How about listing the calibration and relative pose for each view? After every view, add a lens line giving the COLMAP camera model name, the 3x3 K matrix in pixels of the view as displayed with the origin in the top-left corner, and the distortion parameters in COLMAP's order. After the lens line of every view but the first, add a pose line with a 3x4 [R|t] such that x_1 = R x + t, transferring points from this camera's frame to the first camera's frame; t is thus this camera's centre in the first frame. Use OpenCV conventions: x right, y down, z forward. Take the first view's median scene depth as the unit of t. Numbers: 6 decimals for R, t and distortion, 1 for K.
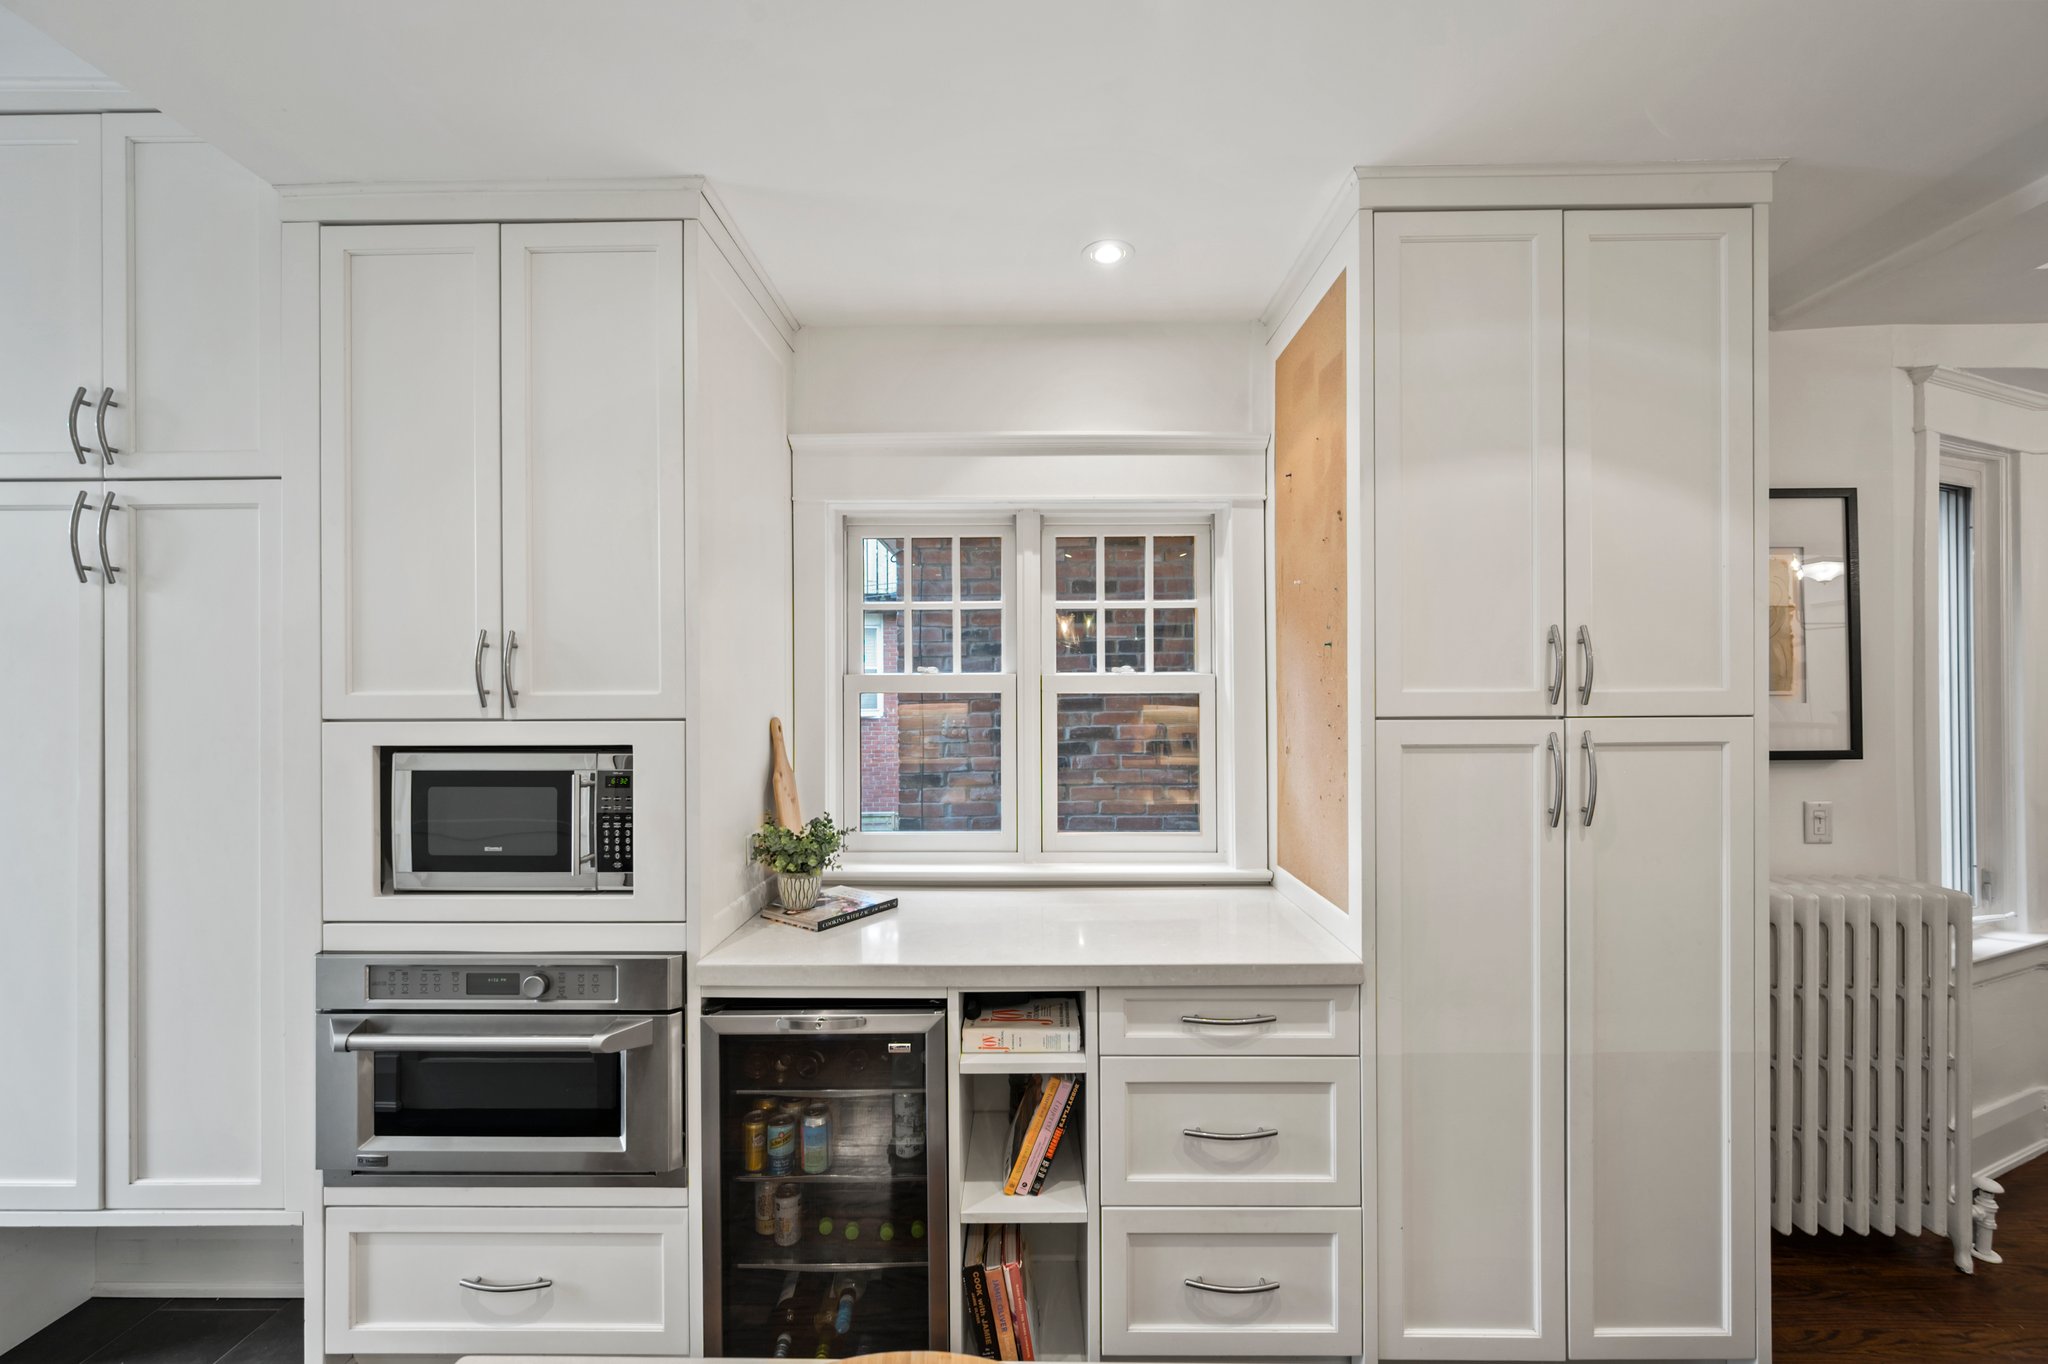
lens RADIAL K [[807.4, 0, 1026.2], [0, 807.4, 691.1], [0, 0, 1]] dist [-0.001527, -0.000255]
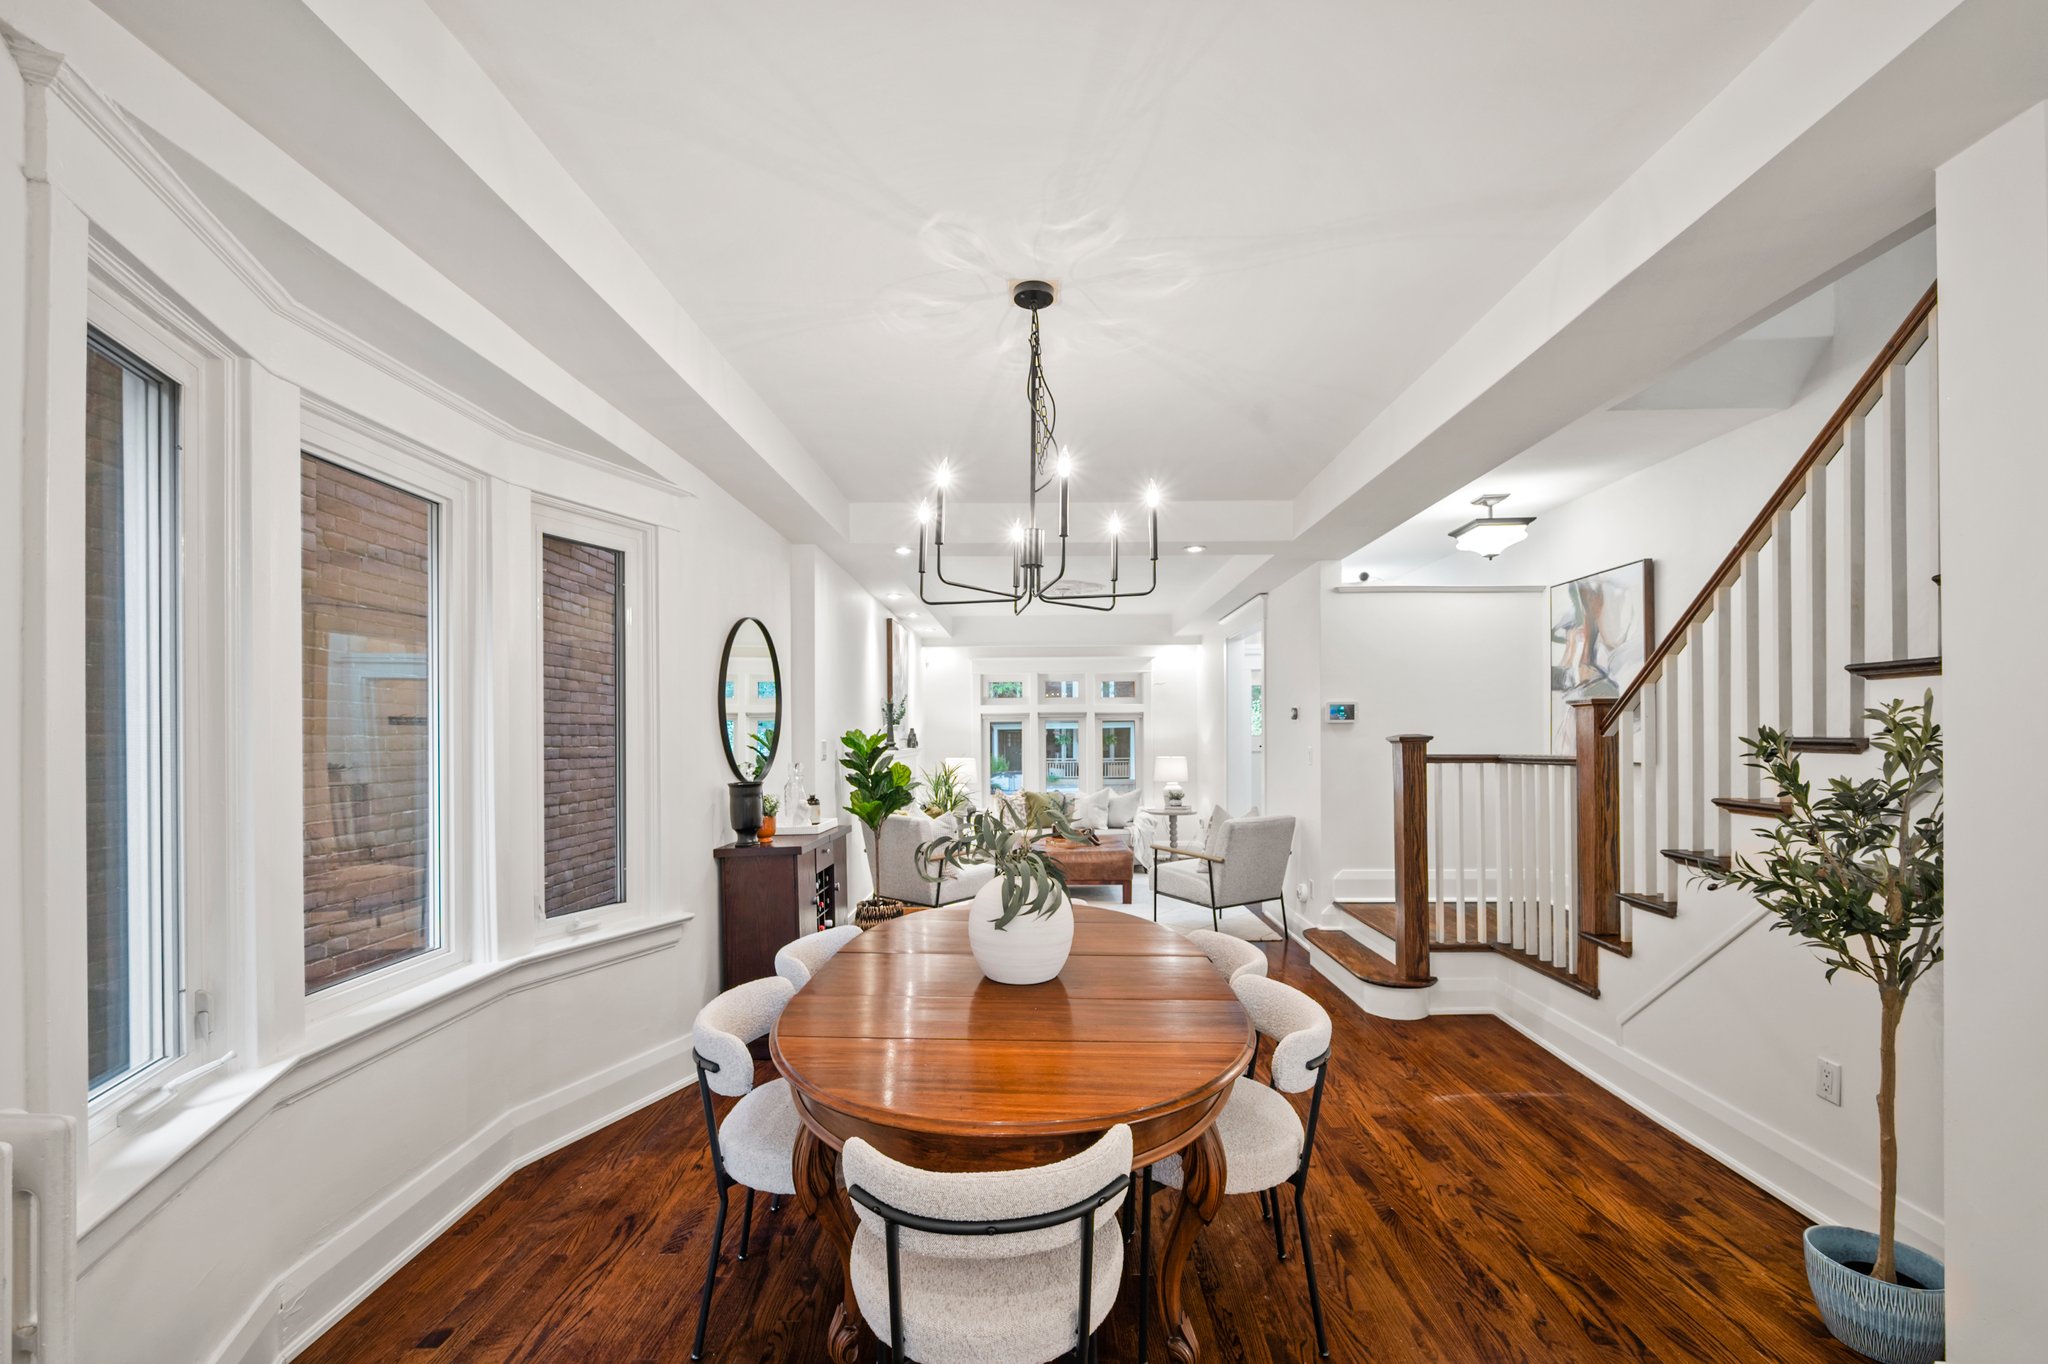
lens RADIAL K [[826.8, 0, 1022.0], [0, 826.8, 738.8], [0, 0, 1]] dist [-0.000483, 0.000045]
pose [[0.010435, 0.004232, 0.999937, 0.834705], [0.005859, 0.999974, -0.004293, 0.045621], [-0.999928, 0.005904, 0.010410, 0.527875]]
